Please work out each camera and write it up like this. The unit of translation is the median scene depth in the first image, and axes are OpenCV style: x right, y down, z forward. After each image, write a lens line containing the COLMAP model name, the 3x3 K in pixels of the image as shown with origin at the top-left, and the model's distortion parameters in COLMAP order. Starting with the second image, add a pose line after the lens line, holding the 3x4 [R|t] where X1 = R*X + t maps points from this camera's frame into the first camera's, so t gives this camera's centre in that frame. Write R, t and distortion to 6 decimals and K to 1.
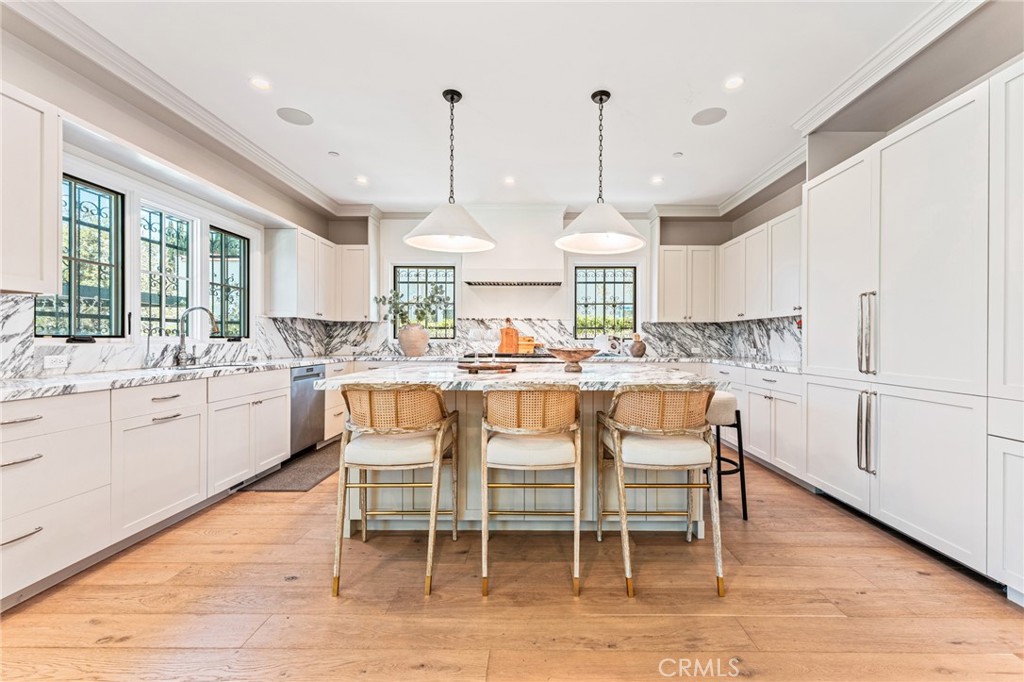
lens RADIAL K [[406.9, 0, 524.1], [0, 406.9, 341.8], [0, 0, 1]] dist [0.002597, -0.001447]
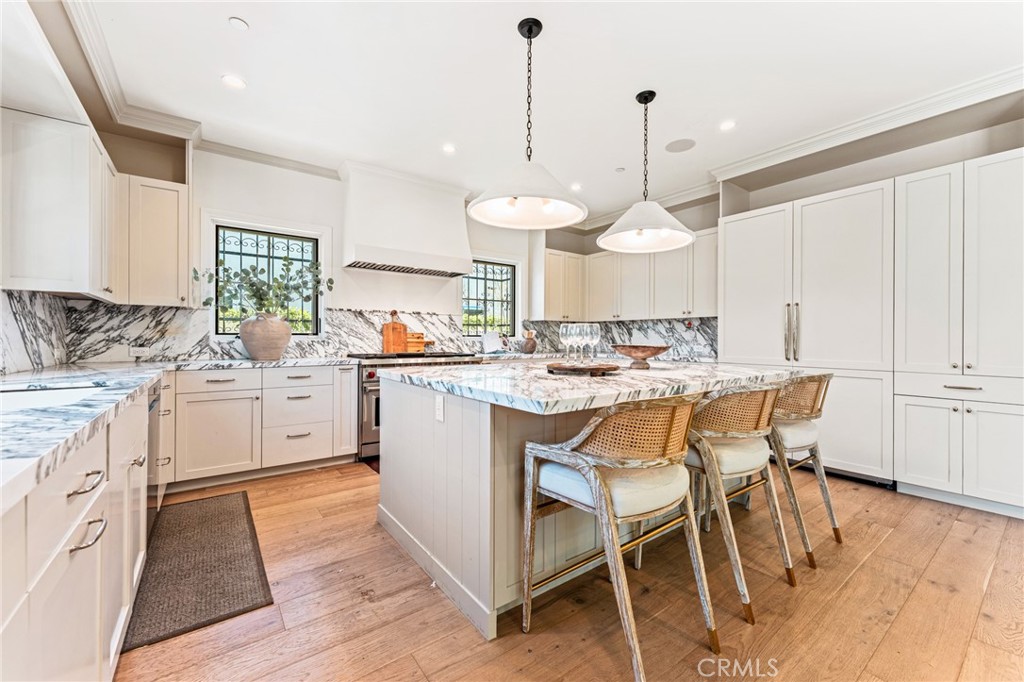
lens RADIAL K [[406.9, 0, 519.5], [0, 406.9, 334.7], [0, 0, 1]] dist [0.002597, -0.001447]
pose [[0.801265, 0.005189, 0.598287, -0.367196], [0.002200, 0.999930, -0.011619, 0.001191], [-0.598305, 0.010626, 0.801198, 0.207201]]
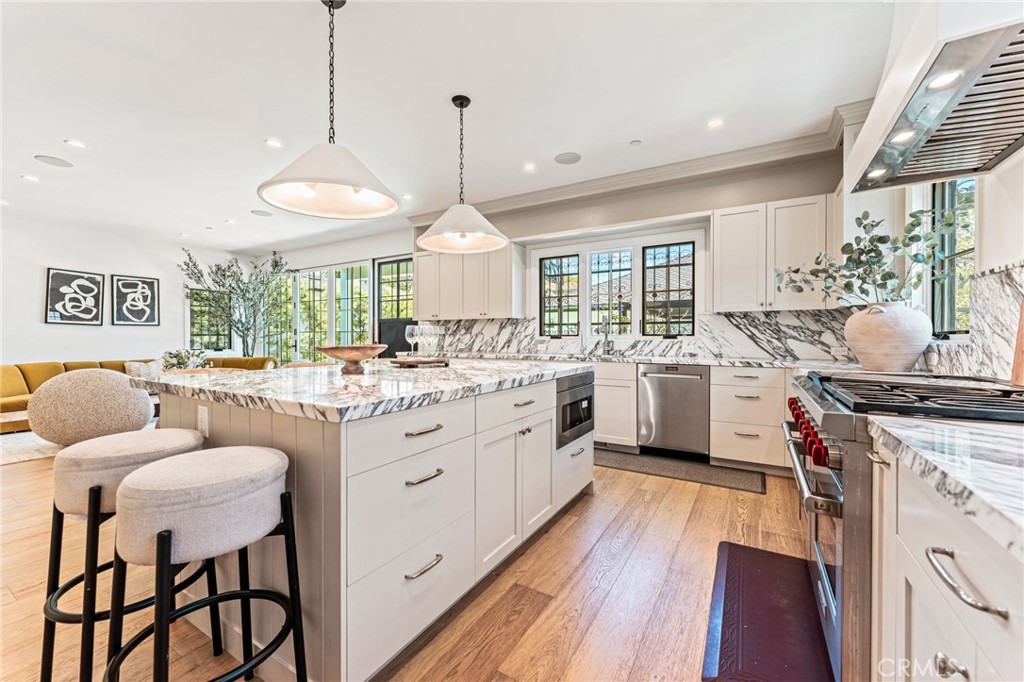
lens RADIAL K [[406.9, 0, 528.0], [0, 406.9, 349.2], [0, 0, 1]] dist [0.002597, -0.001447]
pose [[-0.476840, 0.022128, -0.878712, 0.373941], [-0.006391, 0.999569, 0.028639, -0.001047], [0.878967, 0.019272, -0.476493, 0.929535]]
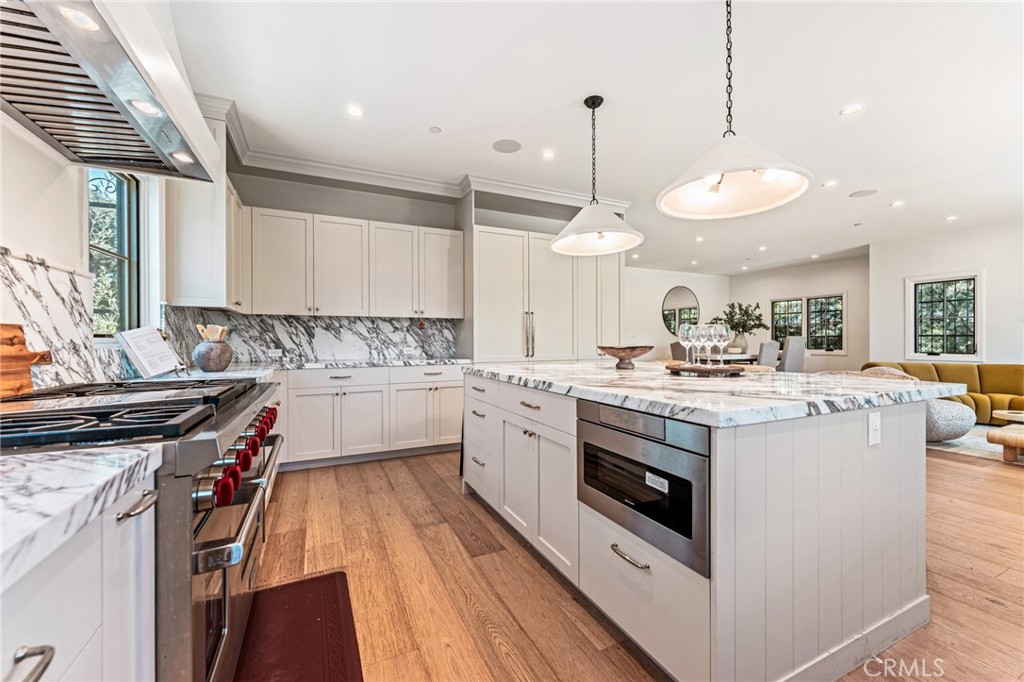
lens RADIAL K [[406.9, 0, 491.8], [0, 406.9, 344.0], [0, 0, 1]] dist [0.002597, -0.001447]
pose [[-0.408391, -0.010802, 0.912743, -0.357810], [0.006524, 0.999870, 0.014752, -0.003390], [-0.912784, 0.011980, -0.408268, 0.935916]]
